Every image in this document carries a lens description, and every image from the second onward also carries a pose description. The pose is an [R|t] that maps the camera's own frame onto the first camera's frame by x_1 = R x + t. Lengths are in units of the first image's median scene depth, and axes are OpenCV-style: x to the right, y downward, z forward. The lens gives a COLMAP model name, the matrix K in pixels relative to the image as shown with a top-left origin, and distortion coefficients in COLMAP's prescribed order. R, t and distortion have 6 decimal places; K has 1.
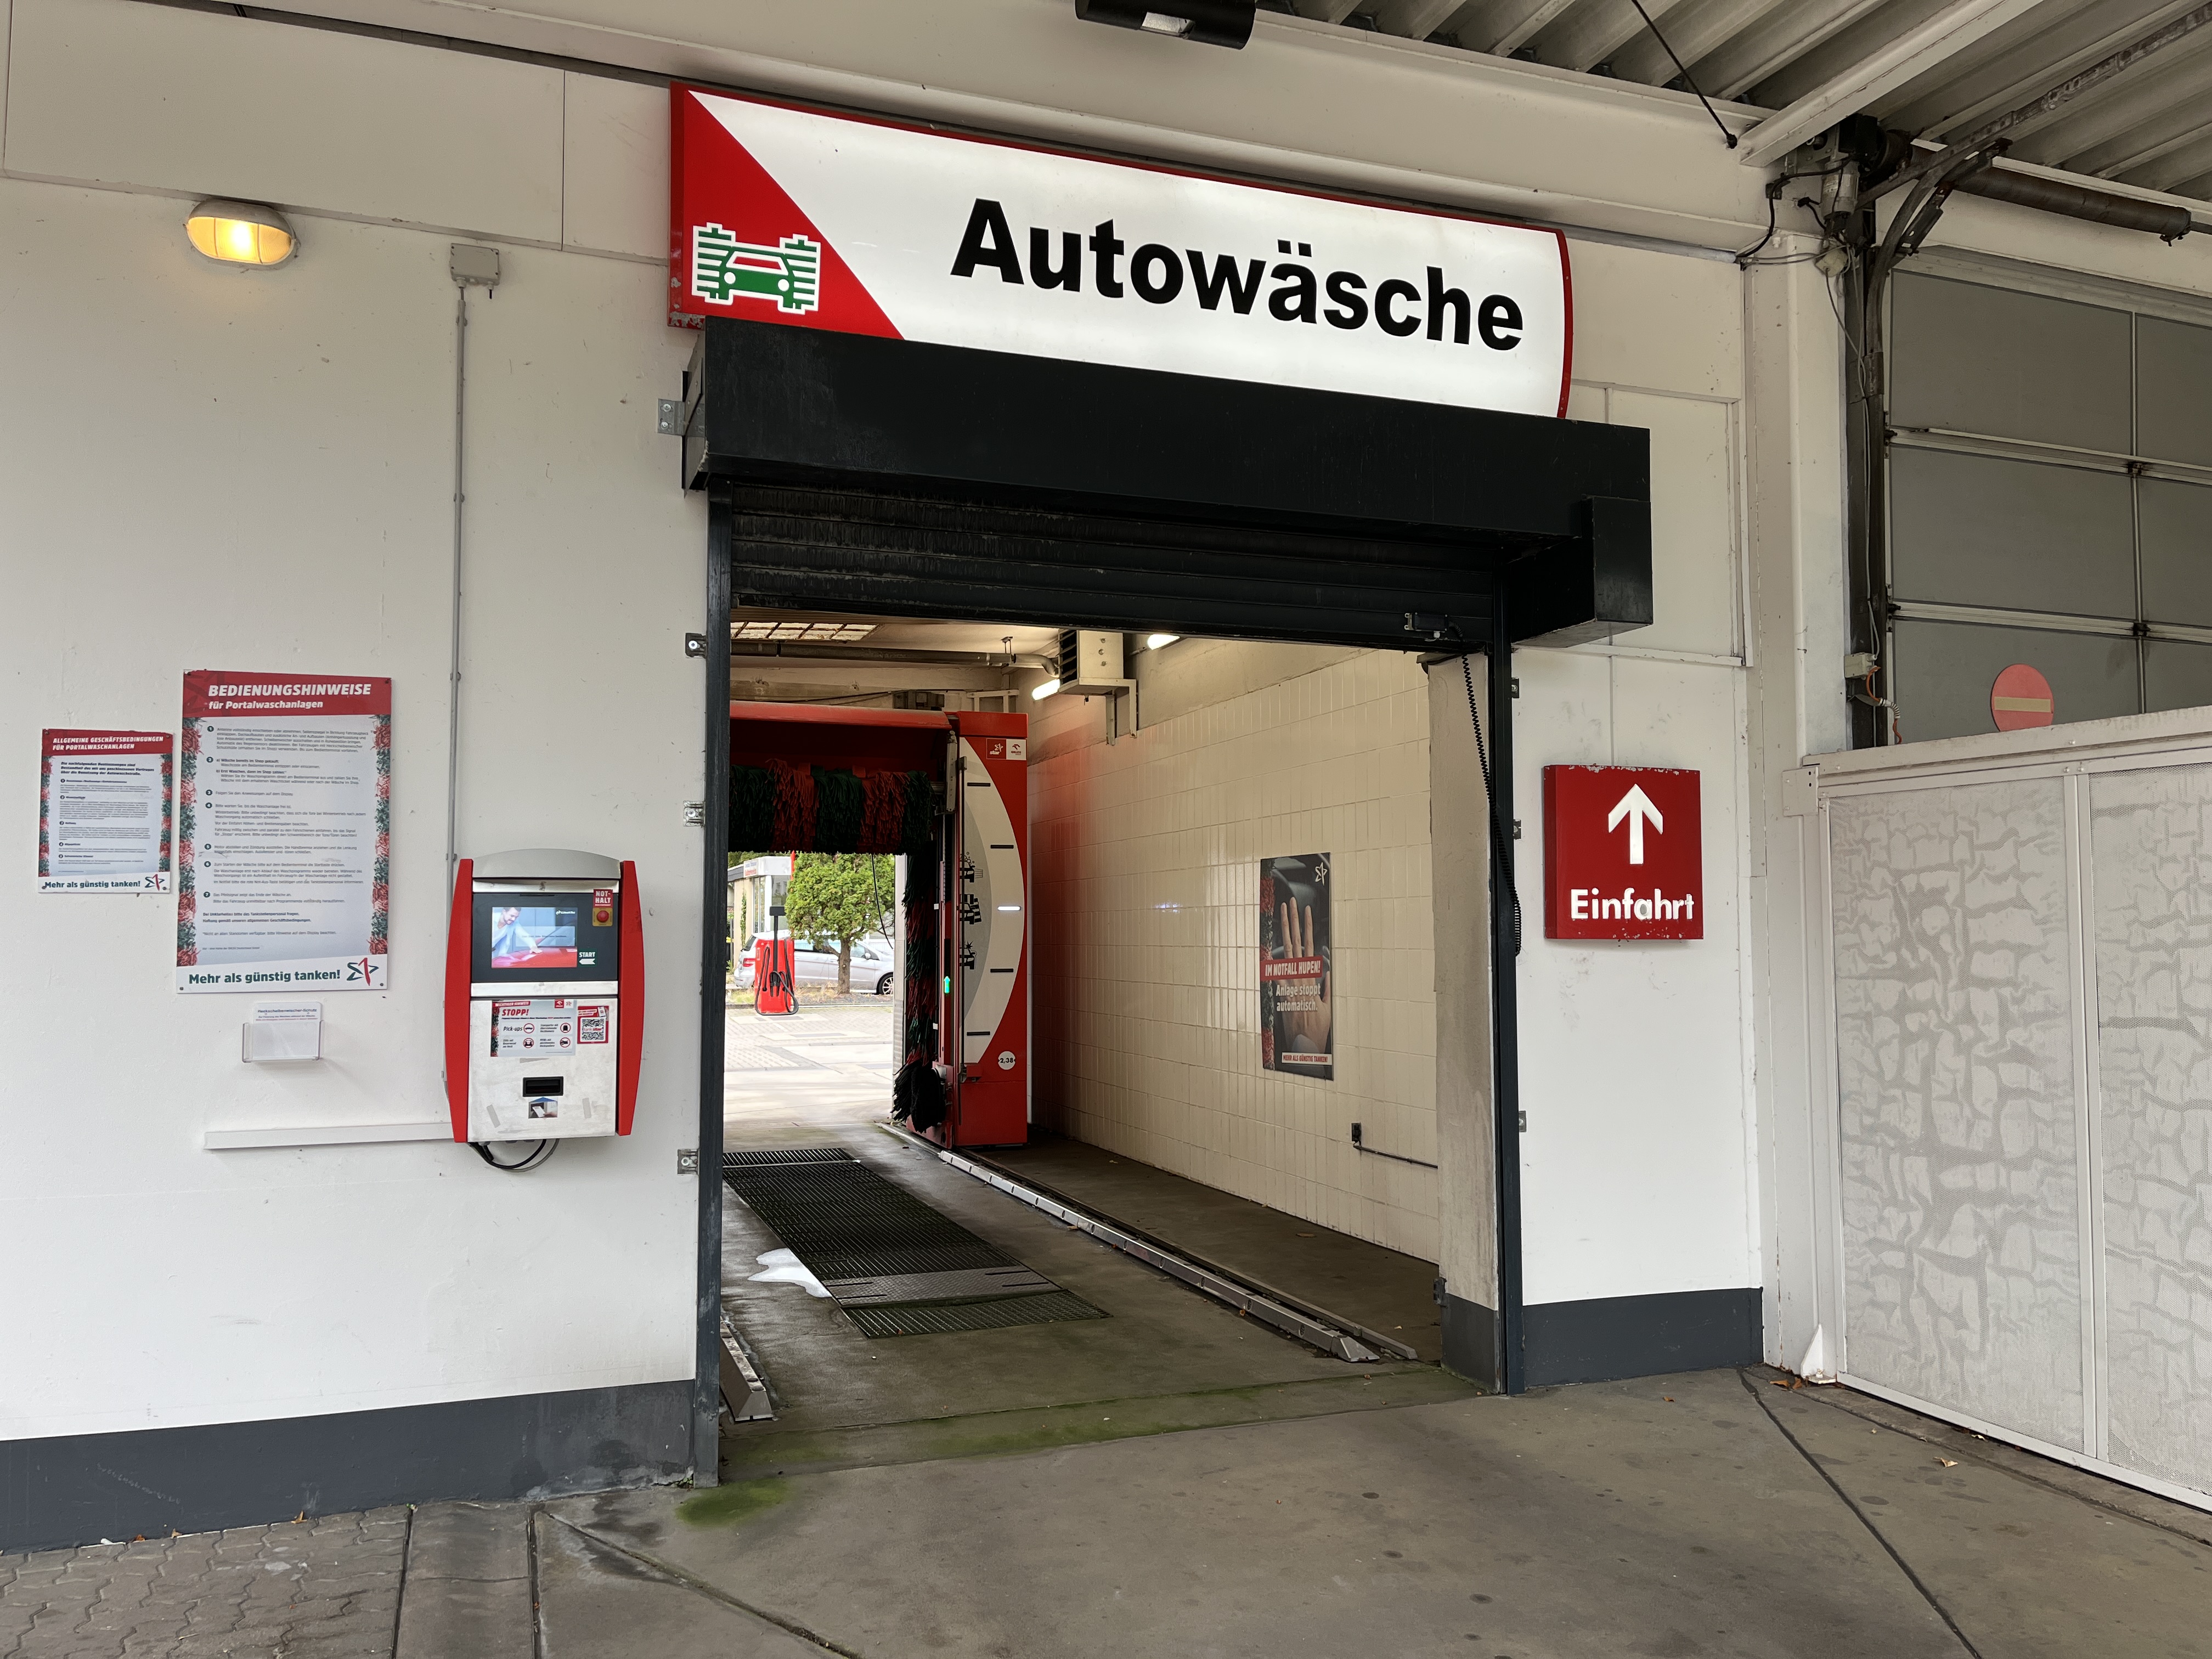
lens RADIAL K [[1641.9, 0, 1106.0], [0, 1641.9, 829.5], [0, 0, 1]] dist [0.038955, -0.000737]
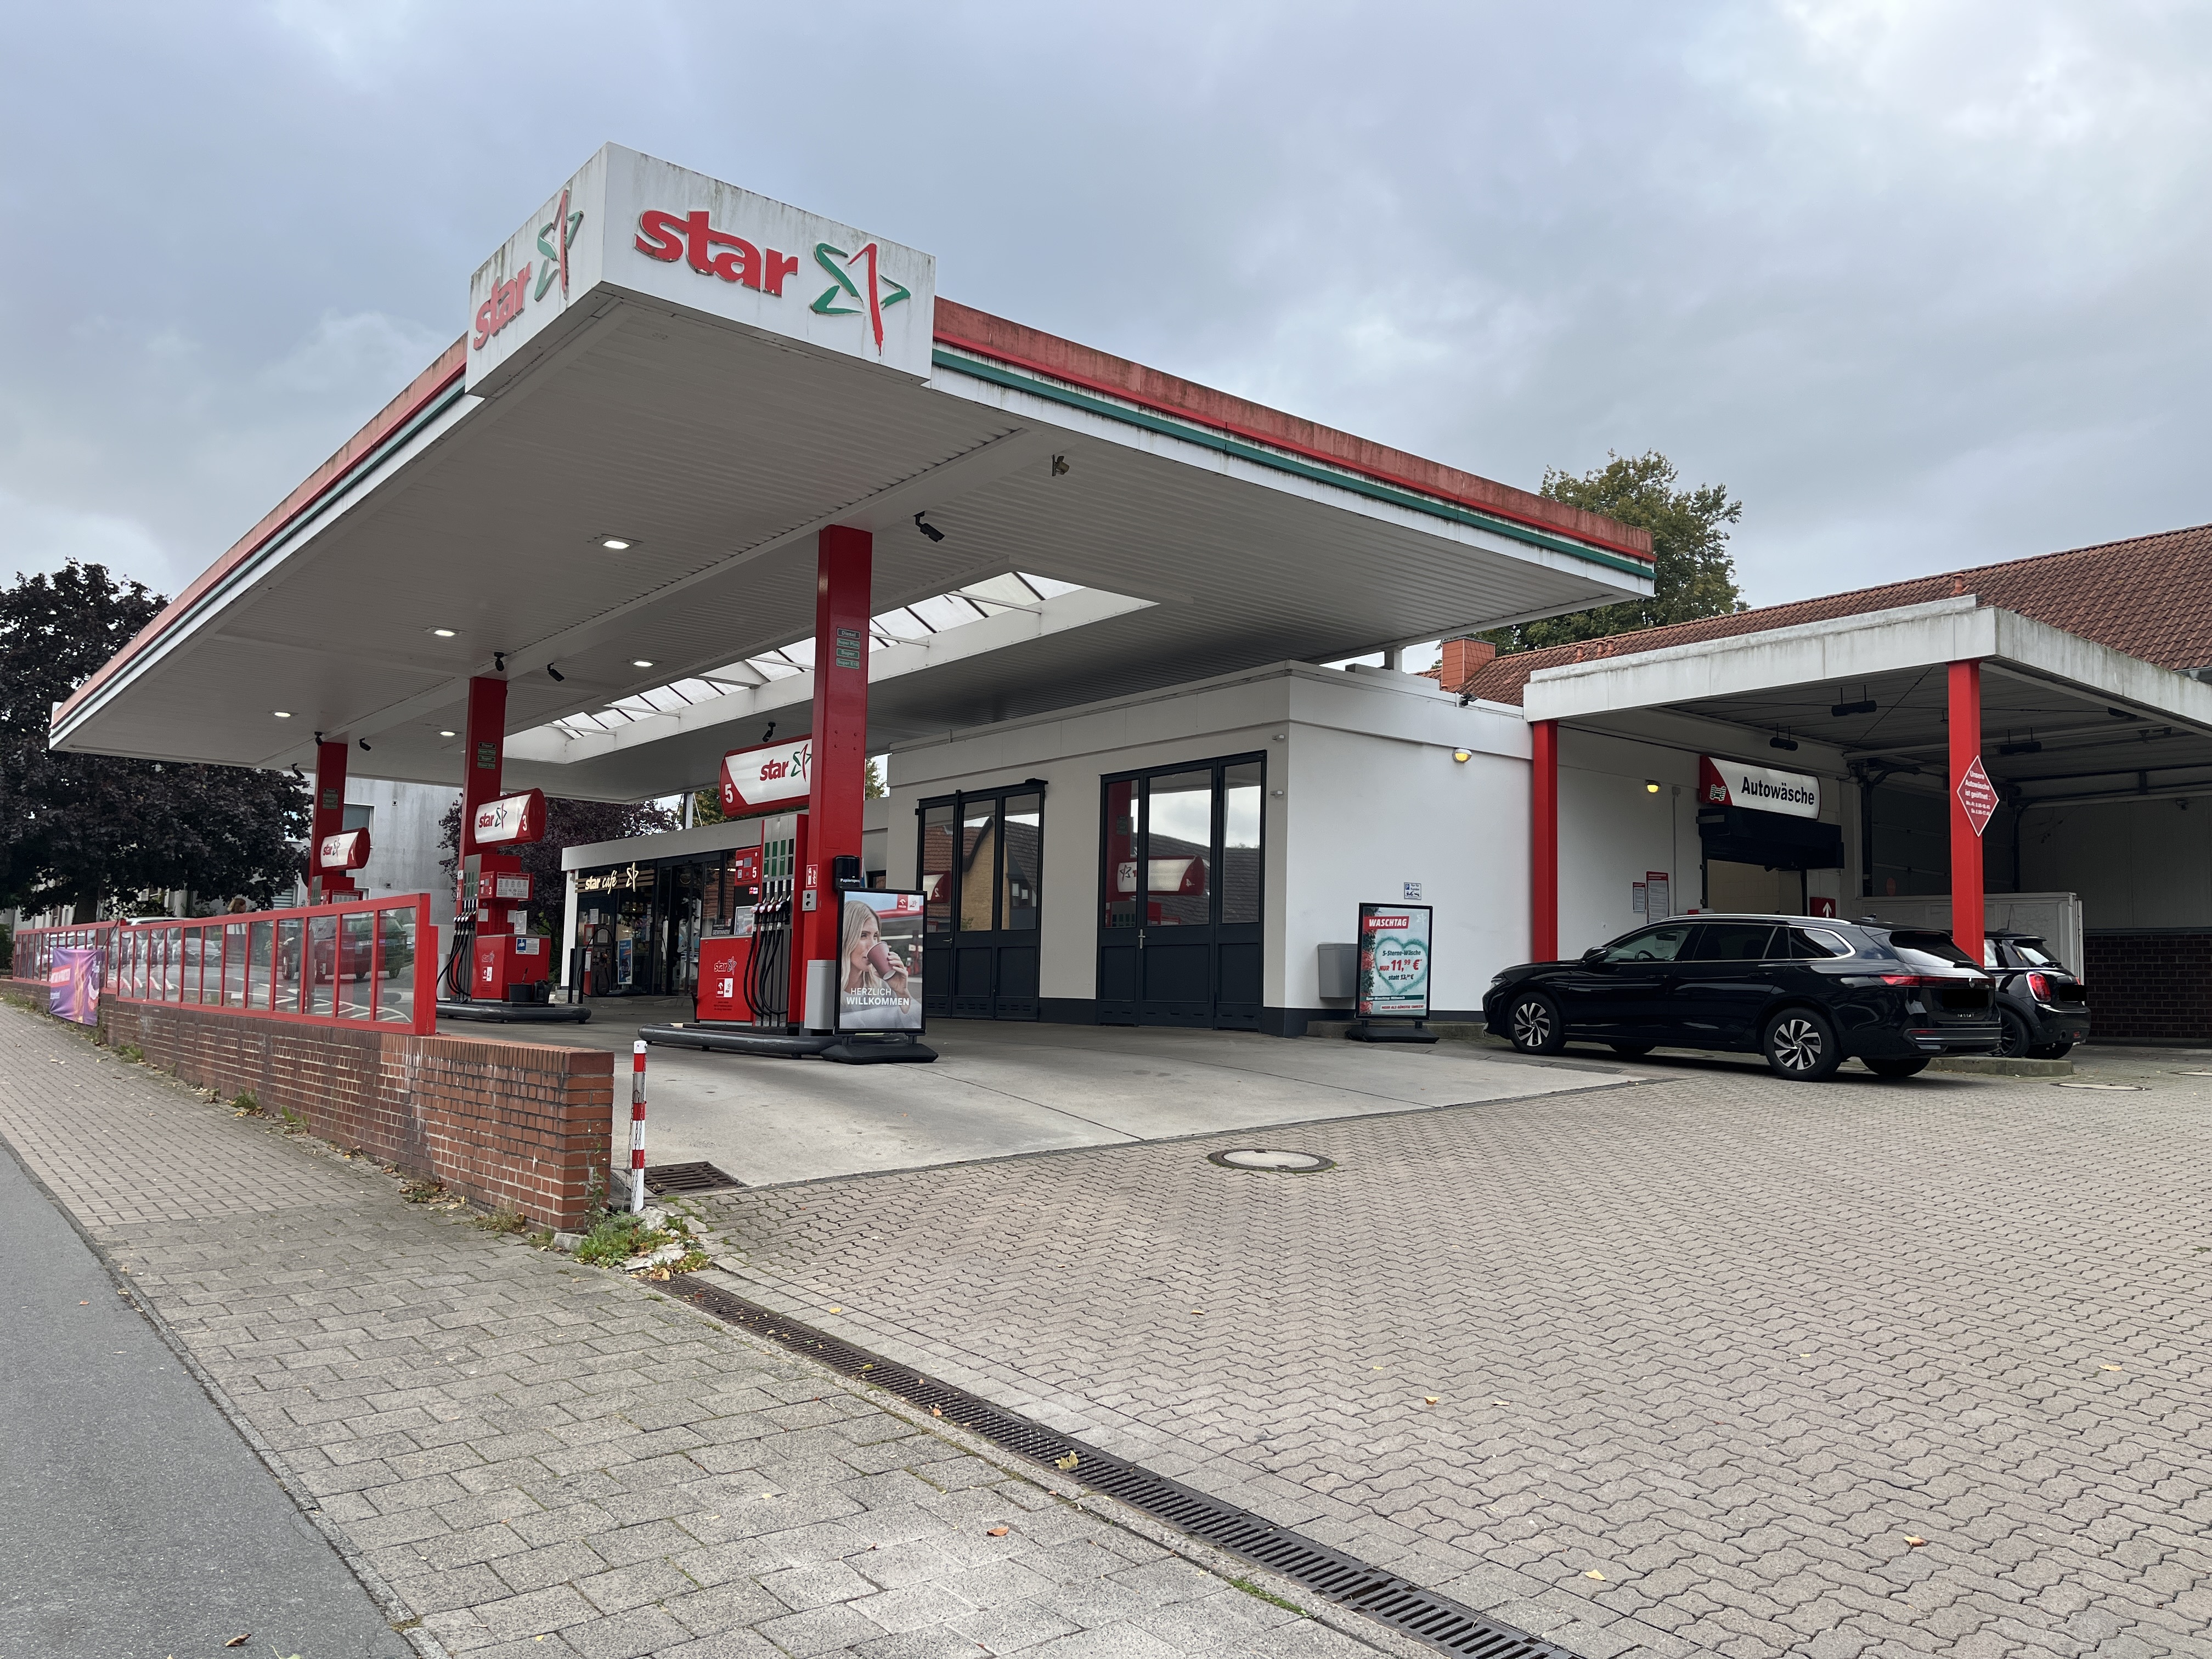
lens RADIAL K [[1641.9, 0, 1106.0], [0, 1641.9, 829.5], [0, 0, 1]] dist [0.038955, -0.000737]
pose [[0.949524, 0.056998, 0.308473, -3.325618], [-0.044521, 0.997886, -0.047341, 0.083158], [-0.310520, 0.031218, 0.950054, -2.995563]]
